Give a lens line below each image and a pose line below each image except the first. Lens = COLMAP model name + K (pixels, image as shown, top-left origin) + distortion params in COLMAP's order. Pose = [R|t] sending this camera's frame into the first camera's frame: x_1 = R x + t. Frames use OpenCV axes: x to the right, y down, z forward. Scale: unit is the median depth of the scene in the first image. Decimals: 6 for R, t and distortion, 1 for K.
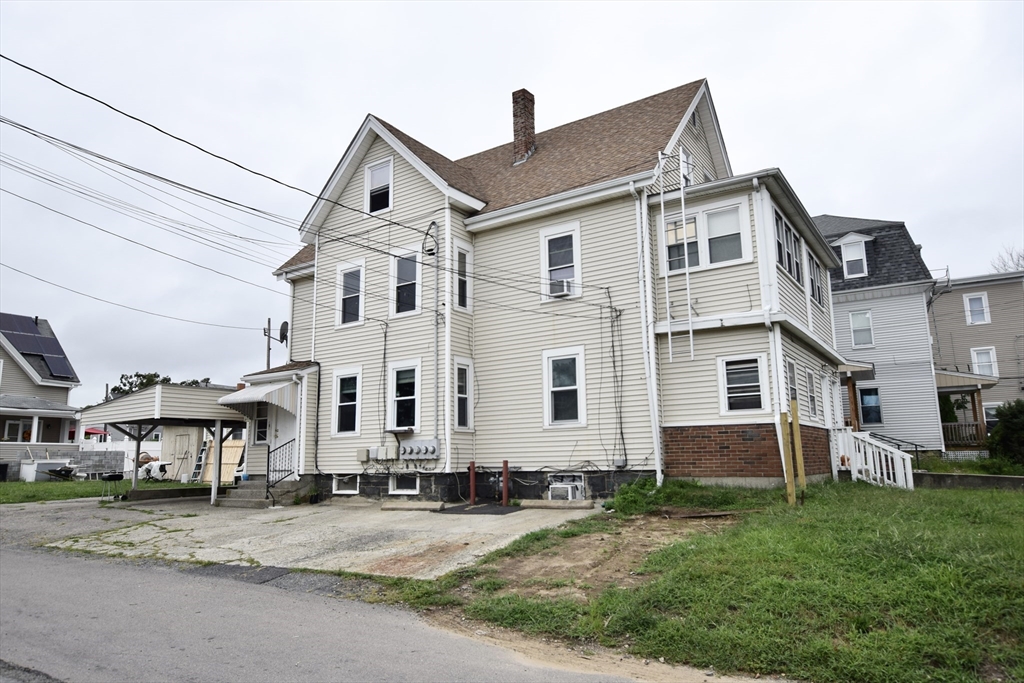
lens RADIAL K [[675.9, 0, 511.1], [0, 675.9, 340.6], [0, 0, 1]] dist [0.004651, 0.001435]
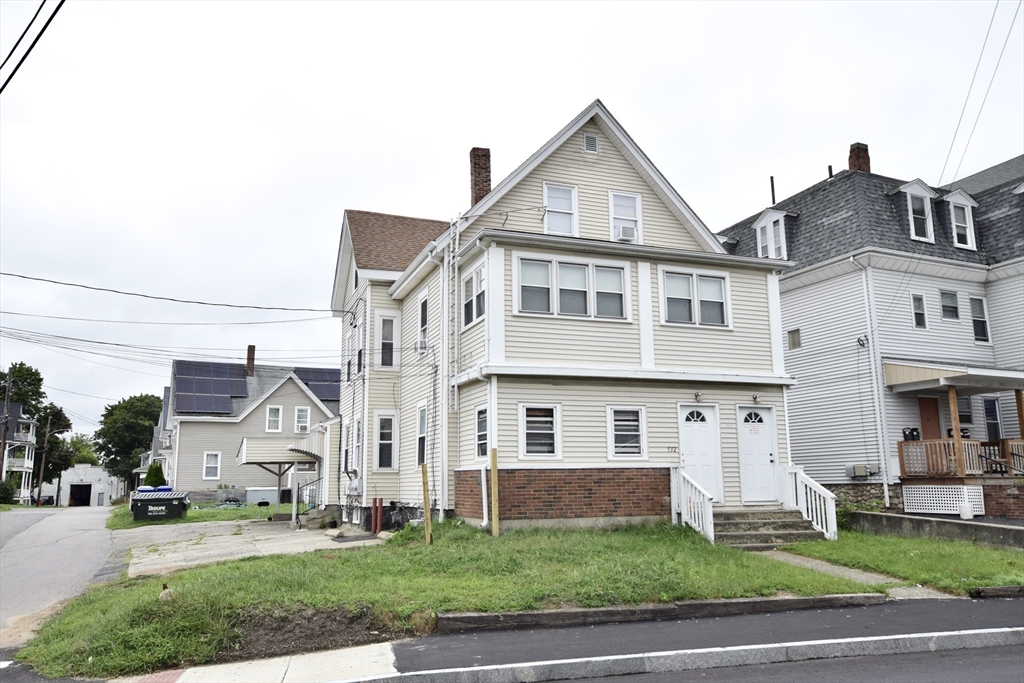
lens RADIAL K [[802.5, 0, 512.0], [0, 802.5, 342.0], [0, 0, 1]] dist [-0.018075, -0.001867]
pose [[0.817896, -0.095535, -0.567379, 0.872365], [0.098335, 0.994820, -0.025754, -0.032675], [0.566900, -0.034729, 0.823054, -0.021499]]
